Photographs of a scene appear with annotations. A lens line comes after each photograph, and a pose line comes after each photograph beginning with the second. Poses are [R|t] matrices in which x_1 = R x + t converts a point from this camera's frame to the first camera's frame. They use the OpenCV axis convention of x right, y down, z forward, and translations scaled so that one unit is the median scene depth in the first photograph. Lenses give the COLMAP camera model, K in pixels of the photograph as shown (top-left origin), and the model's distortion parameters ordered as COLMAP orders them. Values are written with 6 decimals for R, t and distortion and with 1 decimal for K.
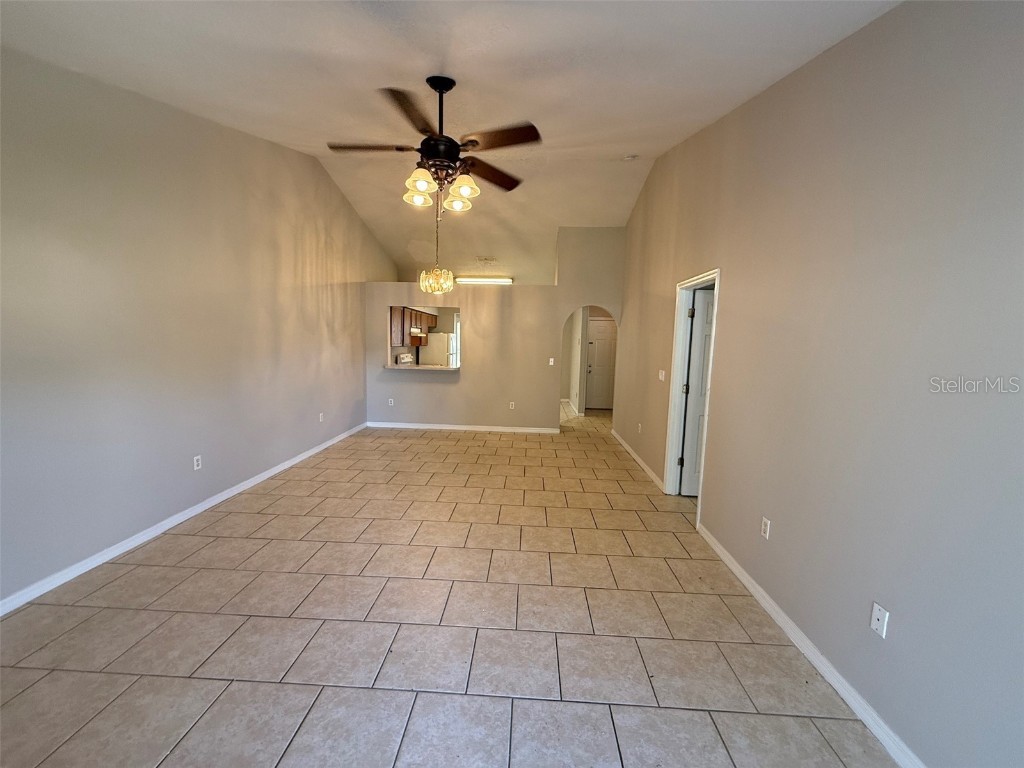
lens RADIAL K [[408.8, 0, 510.9], [0, 408.8, 386.0], [0, 0, 1]] dist [0.001906, 0.000253]
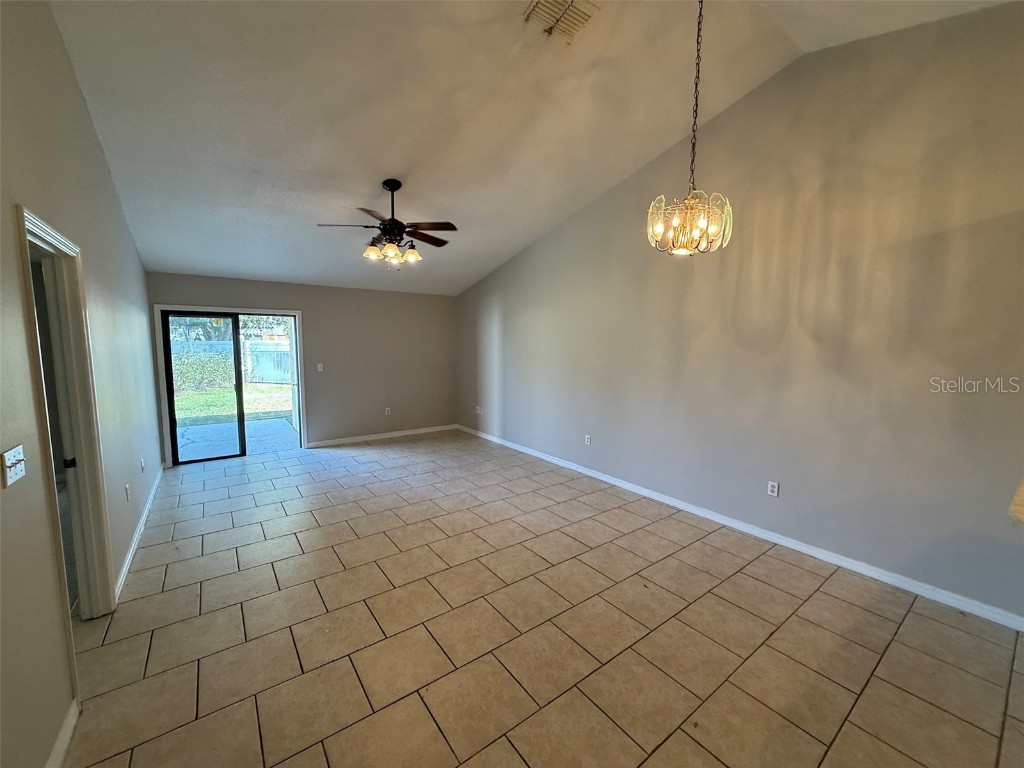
lens RADIAL K [[408.8, 0, 510.2], [0, 408.8, 382.1], [0, 0, 1]] dist [0.001906, 0.000253]
pose [[-0.773884, 0.032574, -0.632489, 0.298726], [-0.098175, 0.980435, 0.170616, -0.196135], [0.625672, 0.194131, -0.755544, 1.591074]]
